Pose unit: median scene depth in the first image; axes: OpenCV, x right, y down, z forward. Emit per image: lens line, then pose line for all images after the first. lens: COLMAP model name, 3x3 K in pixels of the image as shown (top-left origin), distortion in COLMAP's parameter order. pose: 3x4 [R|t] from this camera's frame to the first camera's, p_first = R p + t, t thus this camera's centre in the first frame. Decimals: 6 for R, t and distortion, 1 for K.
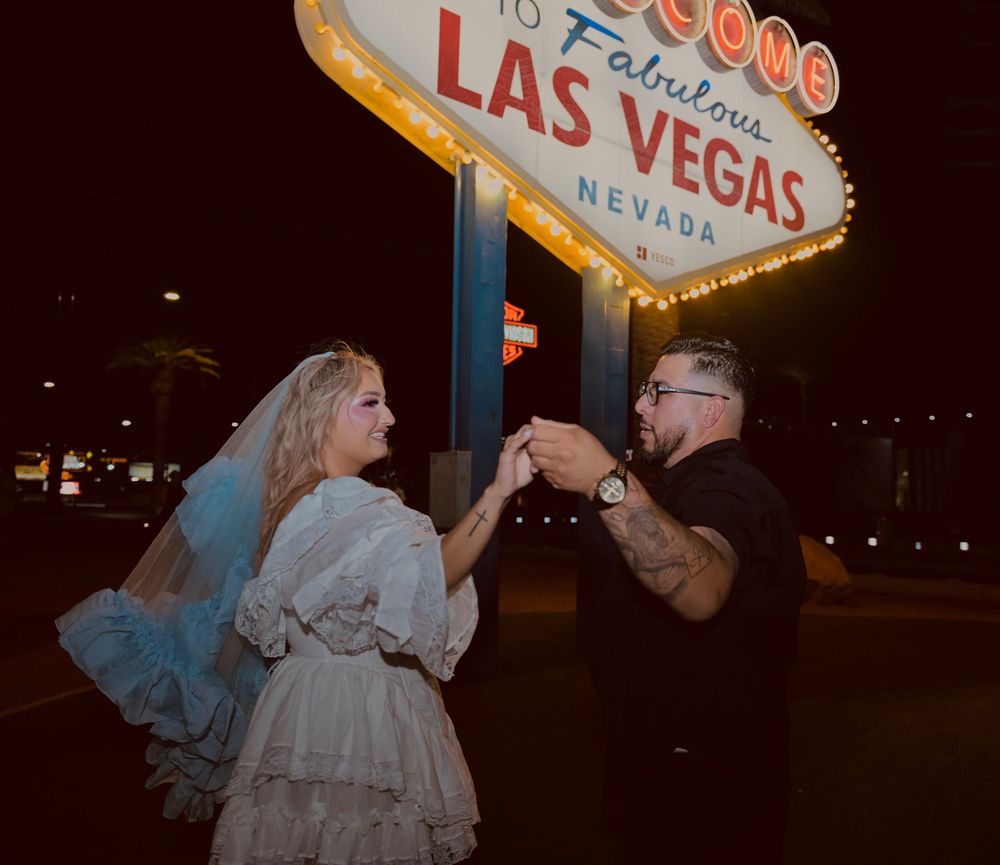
lens RADIAL K [[845.8, 0, 582.5], [0, 845.8, 429.2], [0, 0, 1]] dist [0.011056, -0.018917]
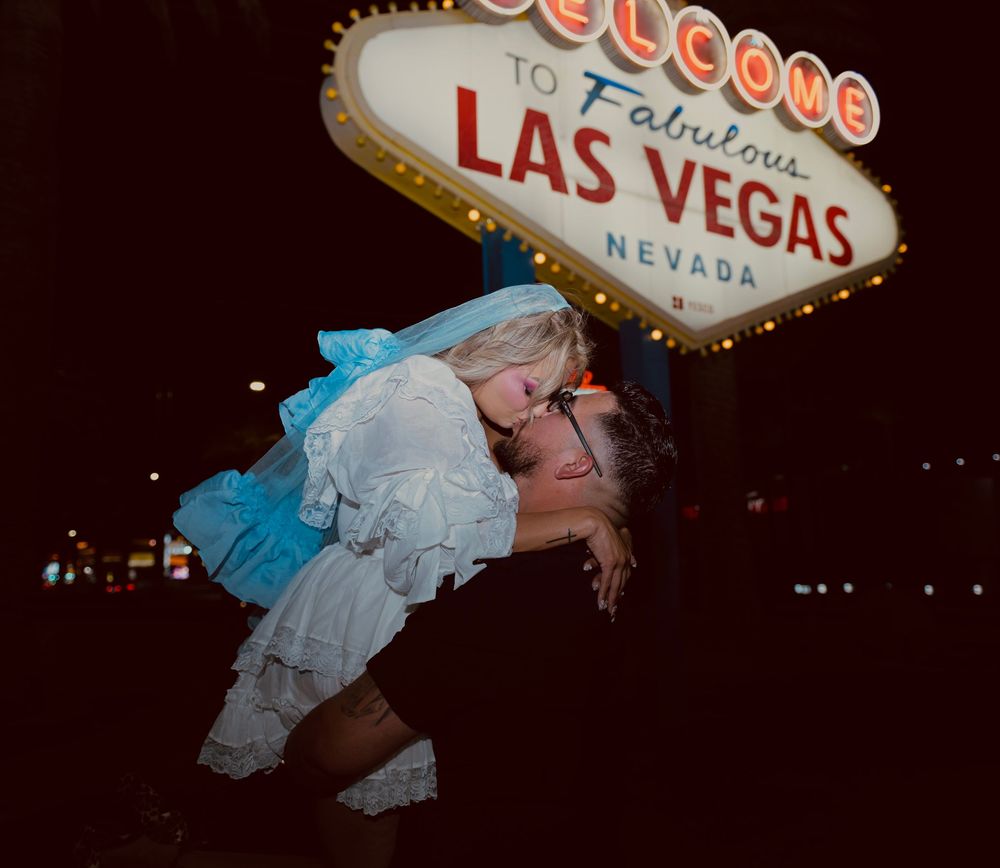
lens RADIAL K [[845.8, 0, 540.0], [0, 845.8, 434.0], [0, 0, 1]] dist [0.011056, -0.018917]
pose [[0.988068, -0.069576, -0.137411, 0.034497], [0.060117, 0.995604, -0.071830, 0.003111], [0.141804, 0.062712, 0.987906, 0.019548]]
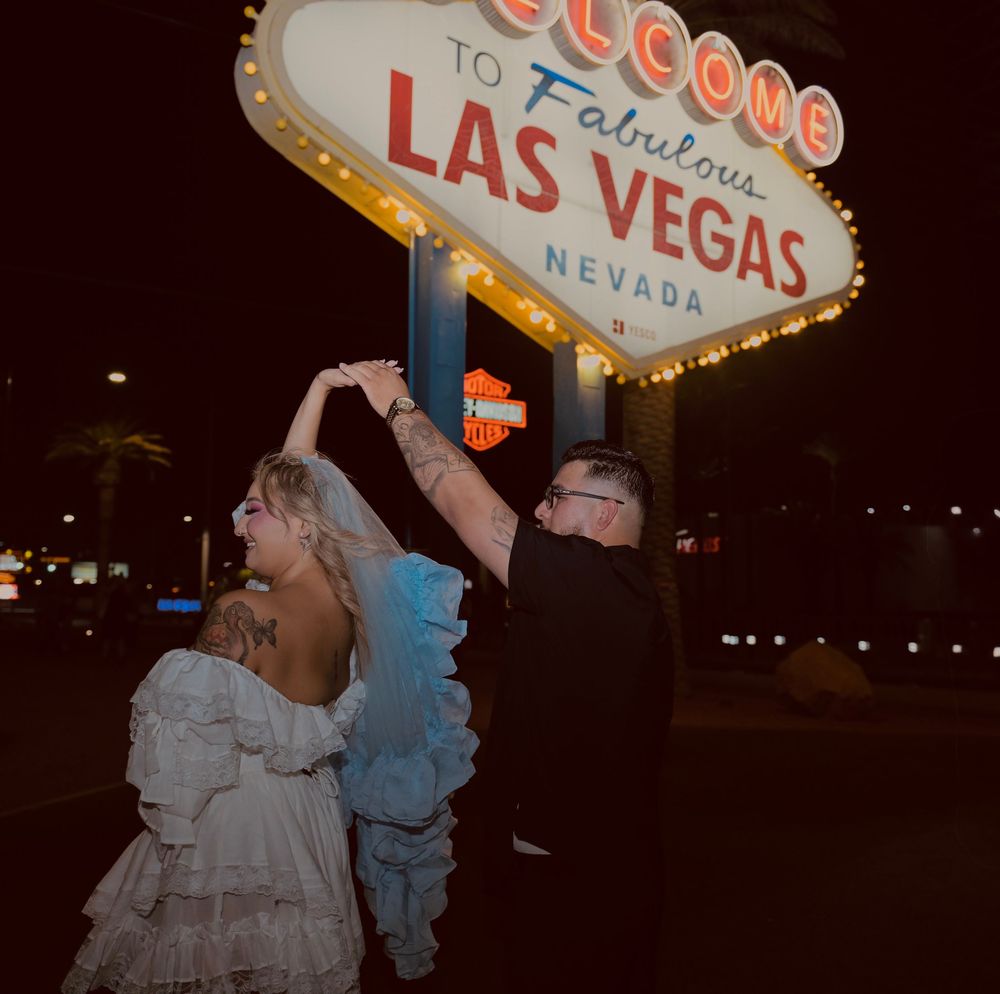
lens RADIAL K [[971.3, 0, 537.0], [0, 971.3, 498.0], [0, 0, 1]] dist [-0.001878, 0.000000]
pose [[0.998927, -0.011891, -0.044764, 0.025860], [0.010892, 0.999687, -0.022502, -0.003469], [0.045018, 0.021990, 0.998744, -0.031036]]
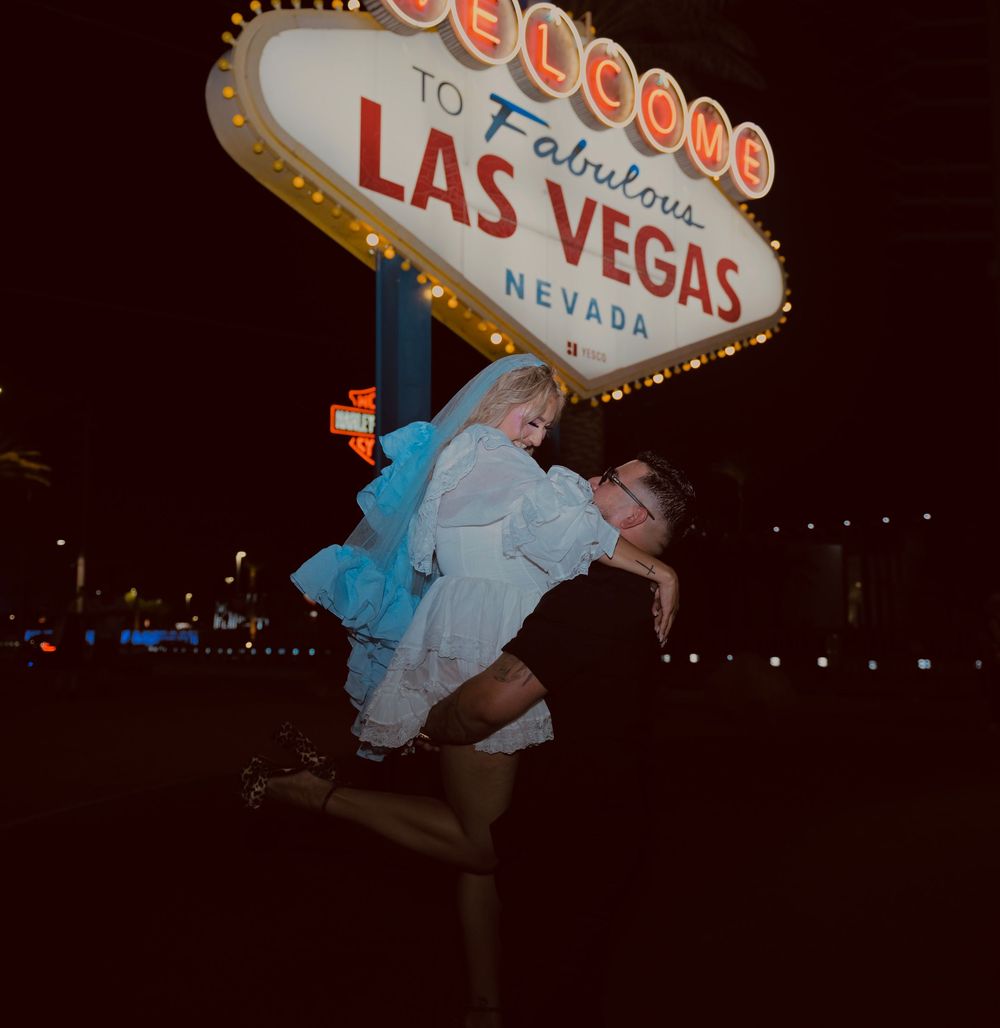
lens RADIAL K [[1007.6, 0, 559.5], [0, 1007.6, 521.8], [0, 0, 1]] dist [-0.011035, 0.000000]
pose [[0.996949, -0.016530, 0.076279, -0.030532], [0.017923, 0.999684, -0.017619, 0.002903], [-0.075964, 0.018932, 0.996931, -0.103496]]
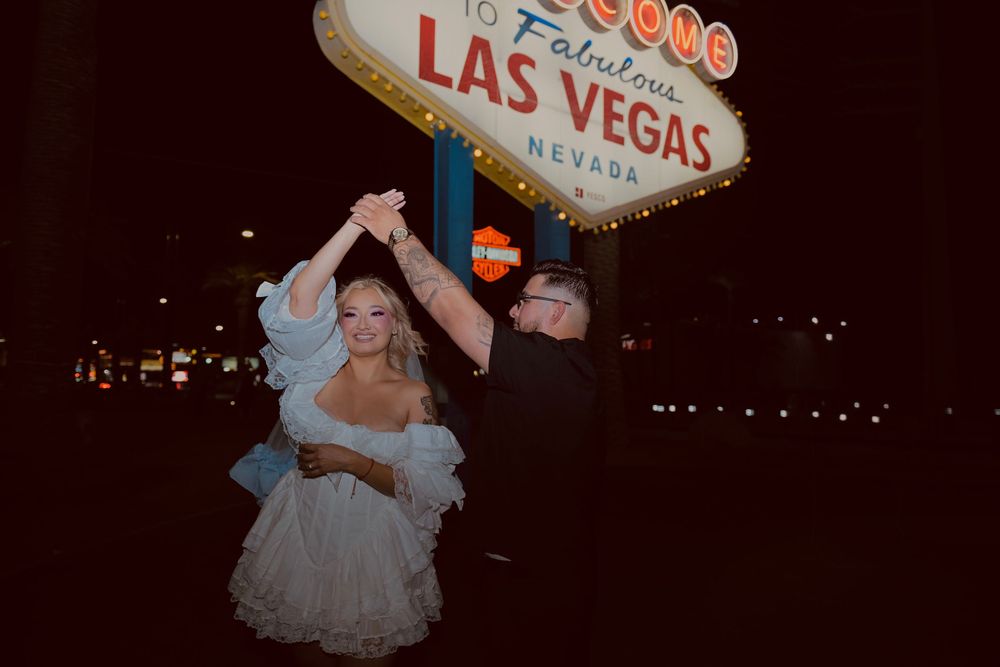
lens RADIAL K [[651.5, 0, 503.4], [0, 651.5, 334.6], [0, 0, 1]] dist [0.000671, -0.005056]
pose [[0.996395, -0.013191, -0.083806, 0.032992], [0.014014, 0.999859, 0.009244, 0.000056], [0.083672, -0.010385, 0.996439, -0.013659]]
